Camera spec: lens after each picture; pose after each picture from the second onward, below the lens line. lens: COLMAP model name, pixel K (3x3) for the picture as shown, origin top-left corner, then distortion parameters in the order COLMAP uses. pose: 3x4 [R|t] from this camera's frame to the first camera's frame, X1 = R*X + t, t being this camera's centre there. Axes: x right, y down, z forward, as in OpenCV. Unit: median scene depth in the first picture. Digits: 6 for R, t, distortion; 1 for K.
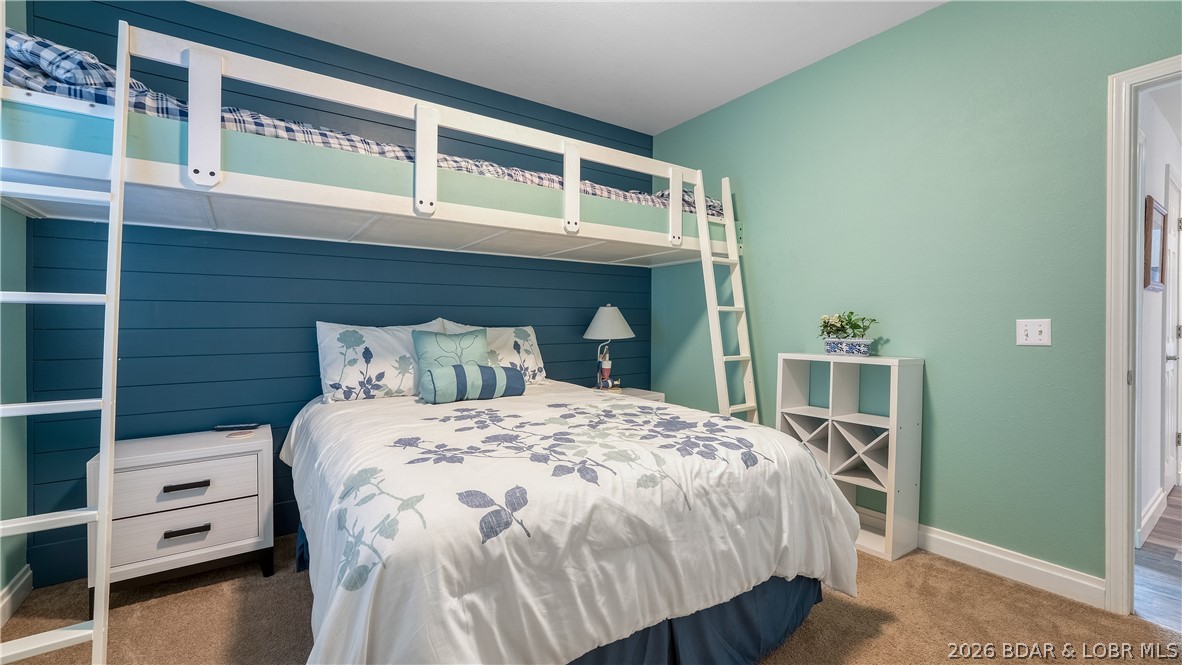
lens RADIAL K [[489.6, 0, 581.6], [0, 489.6, 332.8], [0, 0, 1]] dist [0.011927, 0.000008]
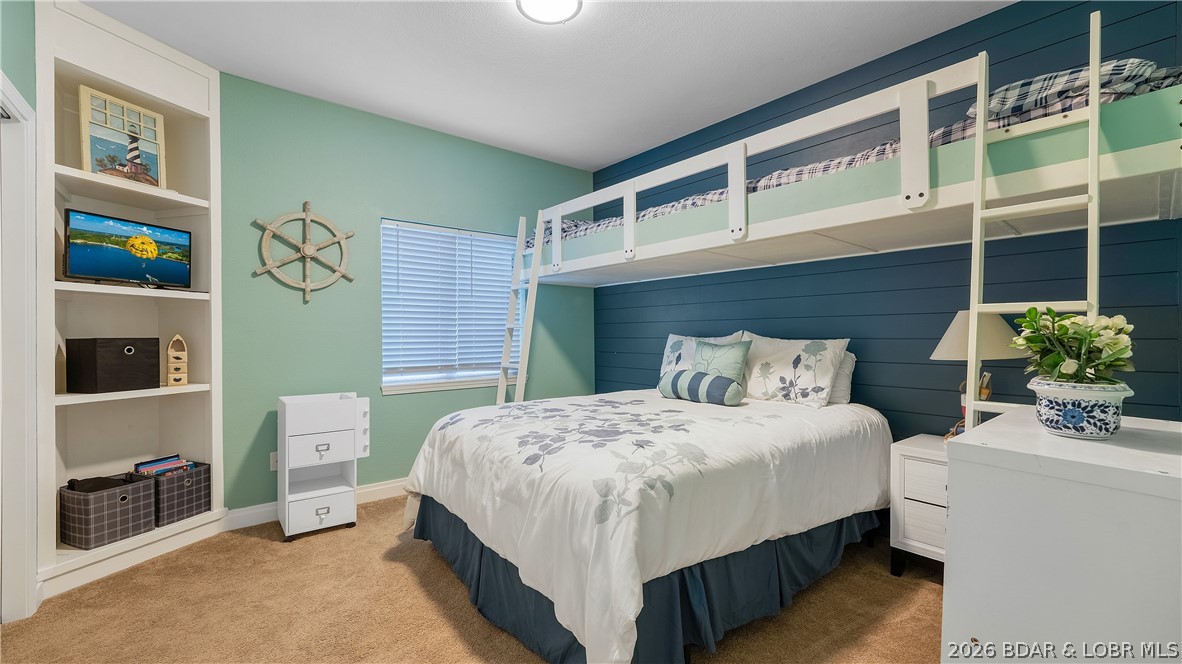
lens RADIAL K [[489.6, 0, 581.6], [0, 489.6, 332.3], [0, 0, 1]] dist [0.011927, 0.000008]
pose [[0.068182, -0.000579, -0.997673, 0.913372], [-0.019808, 0.999802, -0.001934, -0.019011], [0.997476, 0.019894, 0.068157, 0.645018]]
